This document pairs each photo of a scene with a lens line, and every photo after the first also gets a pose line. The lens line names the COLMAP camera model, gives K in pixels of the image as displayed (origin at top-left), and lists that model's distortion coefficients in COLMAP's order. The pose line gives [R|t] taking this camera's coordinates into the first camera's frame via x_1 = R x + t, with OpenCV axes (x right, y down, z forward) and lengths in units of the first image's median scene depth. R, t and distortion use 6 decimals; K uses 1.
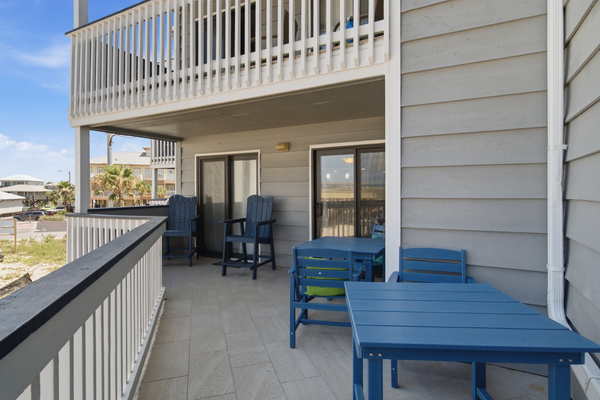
lens RADIAL K [[324.7, 0, 299.9], [0, 324.7, 194.9], [0, 0, 1]] dist [-0.005399, 0.001757]
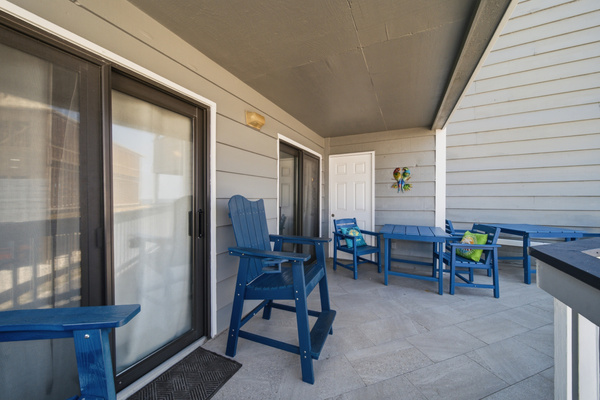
lens RADIAL K [[214.5, 0, 302.7], [0, 214.5, 197.0], [0, 0, 1]] dist [-0.000301, -0.000132]
pose [[-0.021220, 0.000263, 0.999775, -0.880994], [0.014647, 0.999893, 0.000048, 0.002202], [-0.999668, 0.014645, -0.021221, 1.708343]]
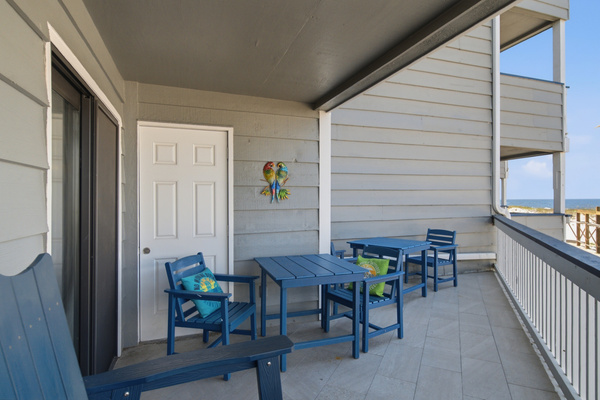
lens RADIAL K [[324.7, 0, 299.0], [0, 324.7, 202.2], [0, 0, 1]] dist [-0.005399, 0.001757]
pose [[-0.730149, -0.008007, 0.683241, -0.494167], [0.007745, 0.999770, 0.019992, -0.040020], [-0.683244, 0.019889, -0.729919, 1.888346]]
